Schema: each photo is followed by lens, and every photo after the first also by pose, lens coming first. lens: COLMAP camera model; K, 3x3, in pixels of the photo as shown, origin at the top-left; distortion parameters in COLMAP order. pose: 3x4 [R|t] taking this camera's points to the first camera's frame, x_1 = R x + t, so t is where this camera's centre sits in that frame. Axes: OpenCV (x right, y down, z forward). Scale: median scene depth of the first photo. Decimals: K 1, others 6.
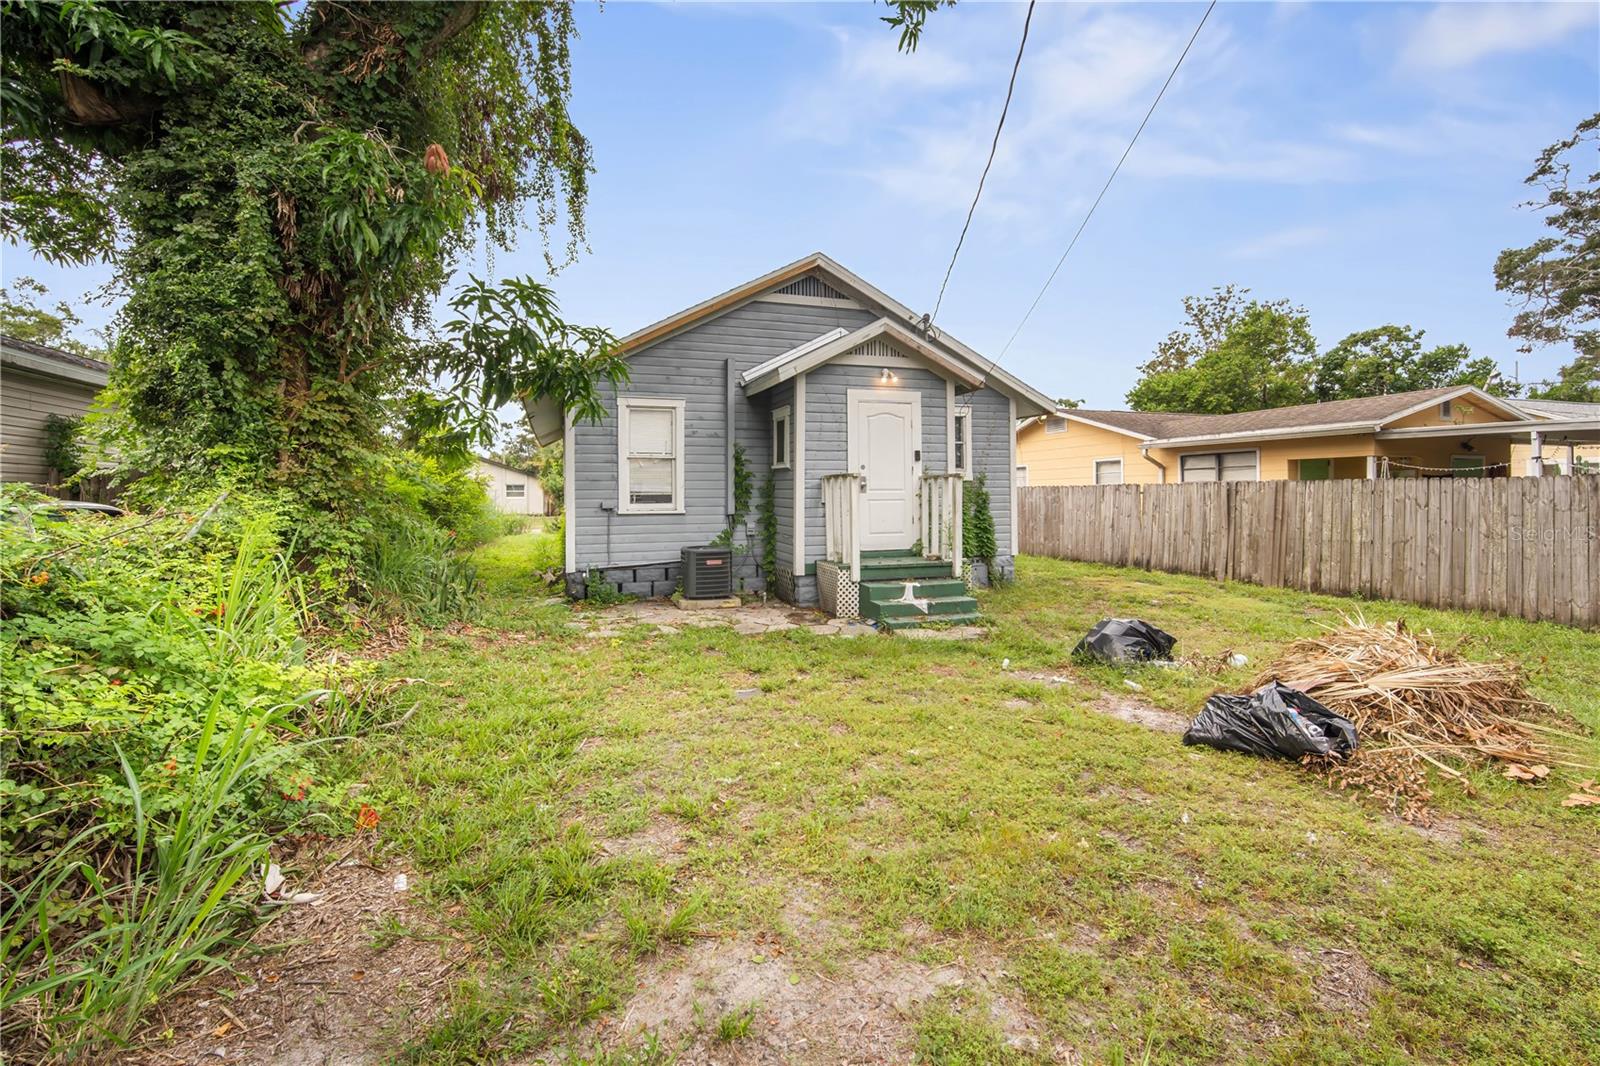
lens RADIAL K [[712.1, 0, 795.8], [0, 712.1, 499.9], [0, 0, 1]] dist [-0.007900, 0.000089]
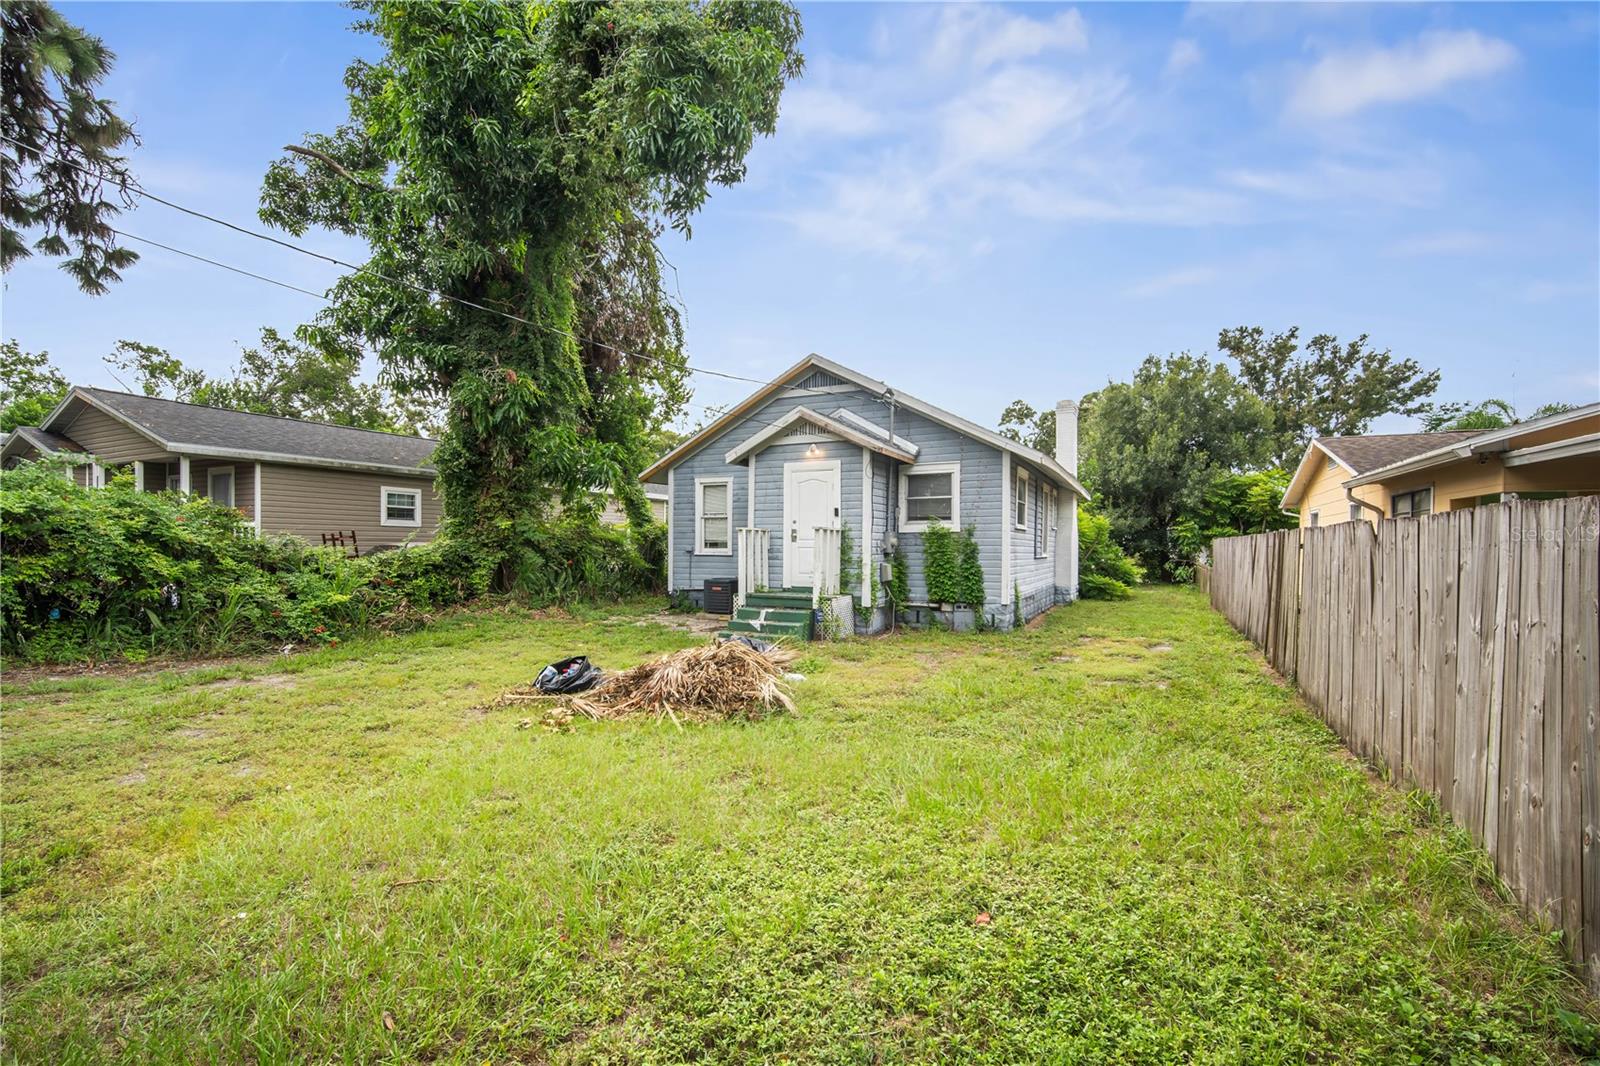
lens RADIAL K [[700.3, 0, 799.7], [0, 700.3, 553.4], [0, 0, 1]] dist [-0.002679, -0.000151]
pose [[0.710298, 0.018758, -0.703651, 0.958123], [-0.014925, 0.999821, 0.011588, -0.003474], [0.703743, 0.002271, 0.710451, 0.093715]]
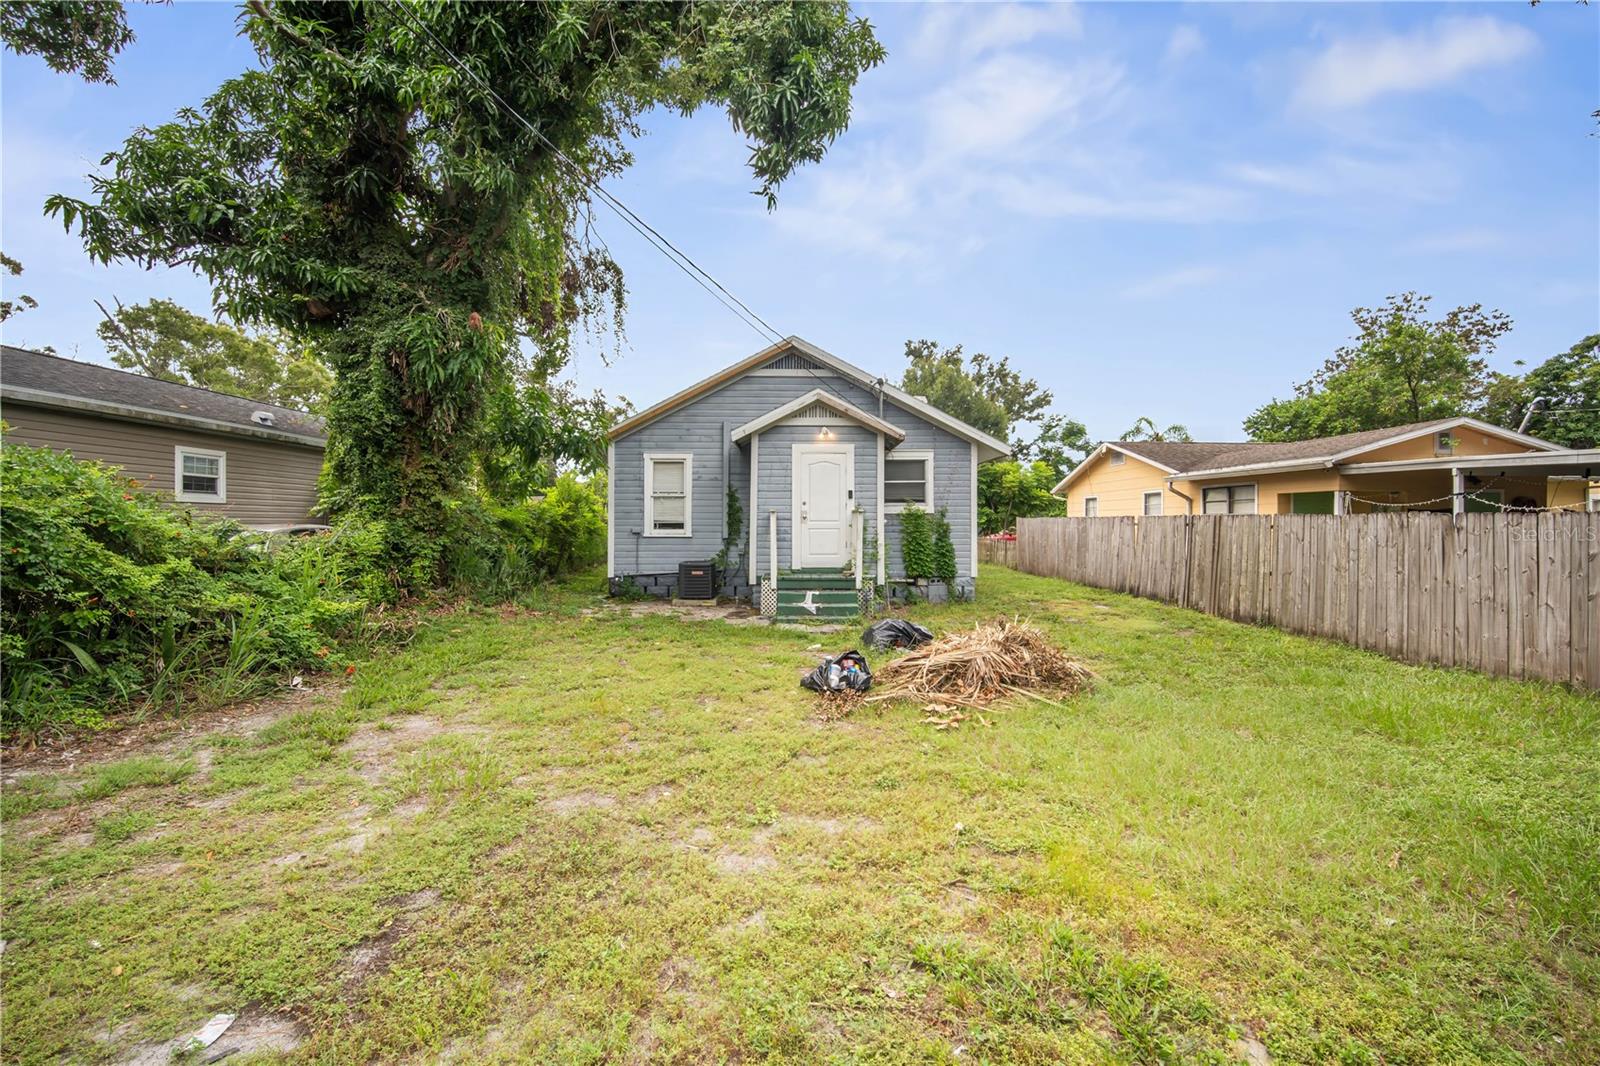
lens RADIAL K [[698.7, 0, 802.5], [0, 698.7, 524.4], [0, 0, 1]] dist [-0.005808, 0.000189]
pose [[0.955272, 0.009624, -0.295571, 0.448764], [-0.009888, 0.999951, 0.000602, -0.007975], [0.295563, 0.002348, 0.955320, -0.212772]]
